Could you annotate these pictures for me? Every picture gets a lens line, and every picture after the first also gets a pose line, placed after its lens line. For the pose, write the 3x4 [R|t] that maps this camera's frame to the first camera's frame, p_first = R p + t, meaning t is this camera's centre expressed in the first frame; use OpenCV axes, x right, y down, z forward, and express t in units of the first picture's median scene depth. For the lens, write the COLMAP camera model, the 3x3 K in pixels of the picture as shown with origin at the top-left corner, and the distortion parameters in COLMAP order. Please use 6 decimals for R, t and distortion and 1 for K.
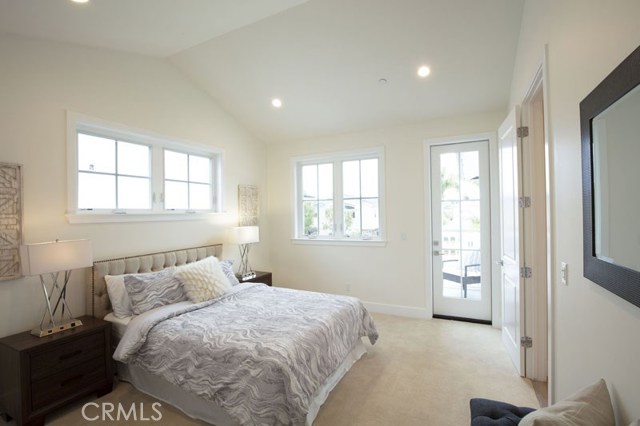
lens RADIAL K [[285.9, 0, 324.3], [0, 285.9, 213.7], [0, 0, 1]] dist [0.000687, 0.000320]
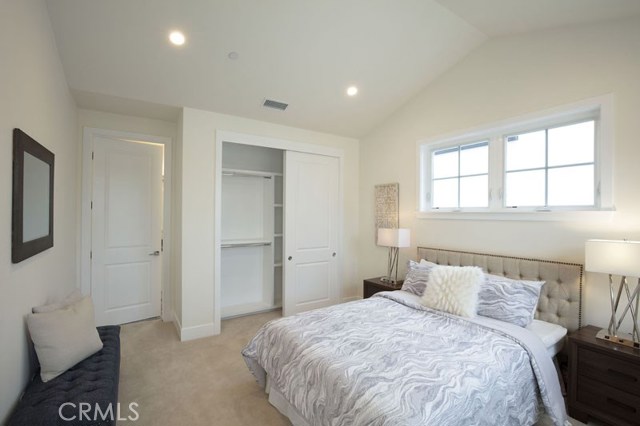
lens RADIAL K [[285.9, 0, 323.3], [0, 285.9, 210.0], [0, 0, 1]] dist [0.000687, 0.000320]
pose [[-0.462058, 0.004667, -0.886837, 0.492292], [0.001384, 0.999989, 0.004542, -0.011242], [0.886849, 0.000871, -0.462059, 0.991843]]
